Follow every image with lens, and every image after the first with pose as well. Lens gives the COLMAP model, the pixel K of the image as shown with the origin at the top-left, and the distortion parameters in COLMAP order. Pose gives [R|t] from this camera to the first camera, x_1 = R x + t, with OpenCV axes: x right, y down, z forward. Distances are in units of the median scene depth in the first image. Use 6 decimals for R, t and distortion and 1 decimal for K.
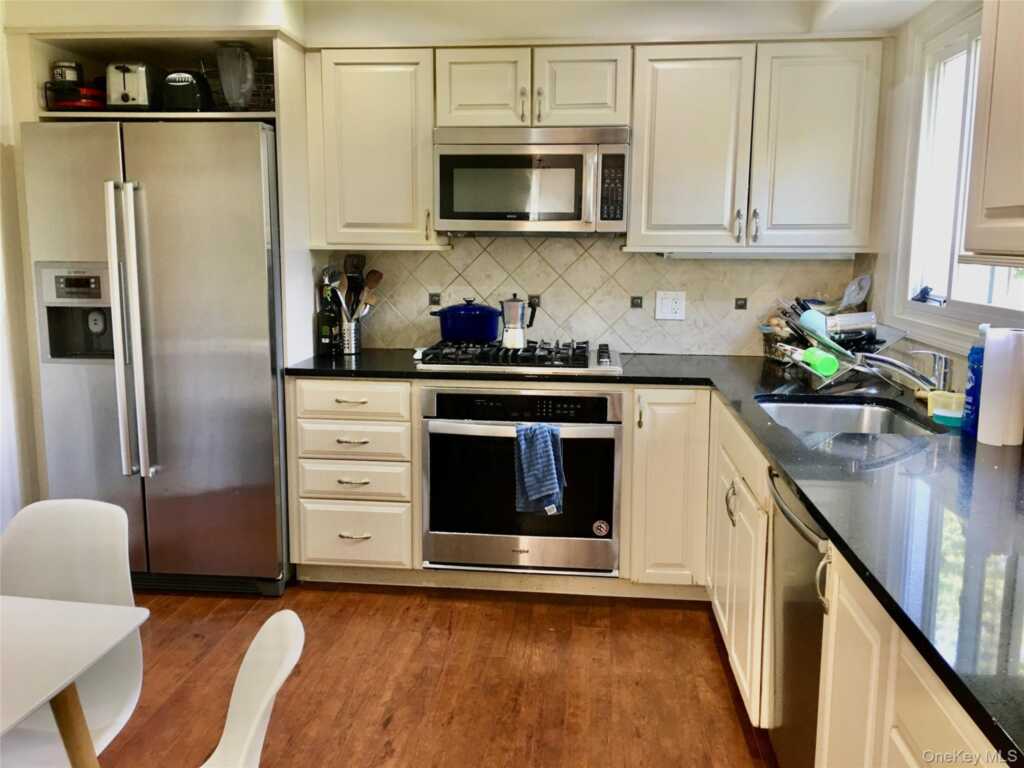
lens RADIAL K [[887.9, 0, 511.5], [0, 887.9, 385.4], [0, 0, 1]] dist [0.056545, -0.009924]
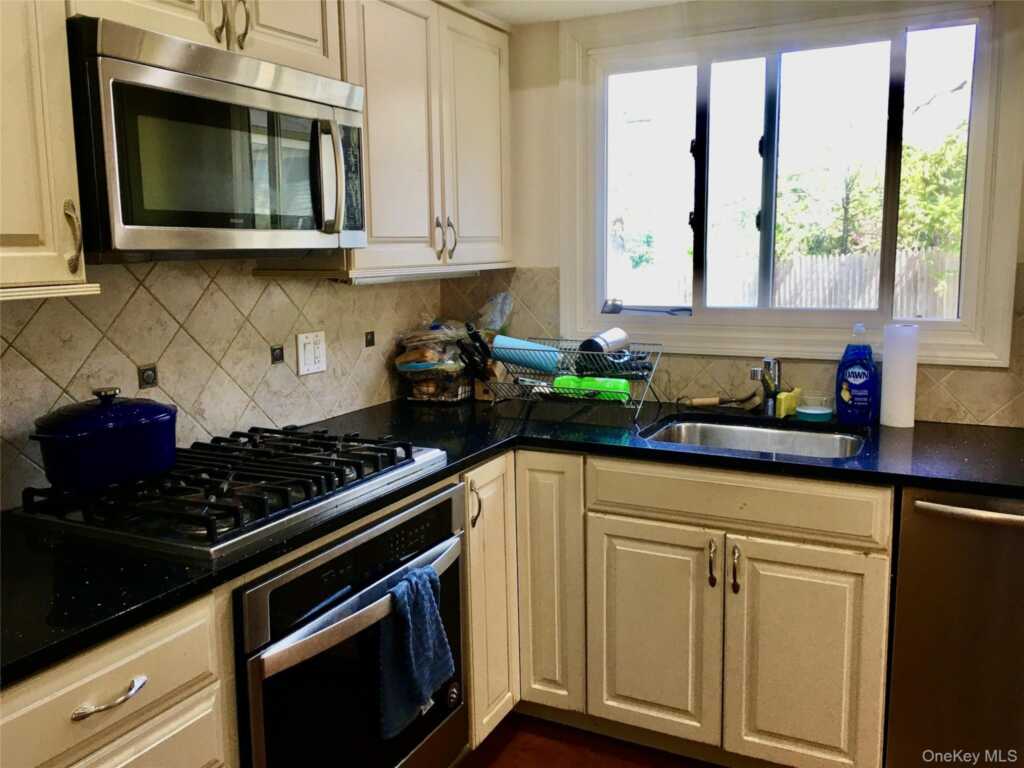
lens RADIAL K [[887.9, 0, 511.2], [0, 887.9, 374.6], [0, 0, 1]] dist [0.056545, -0.009924]
pose [[0.360022, -0.149097, 0.920953, -0.405858], [0.170579, 0.981027, 0.092139, -0.111398], [-0.917217, 0.123923, 0.378624, 0.603968]]
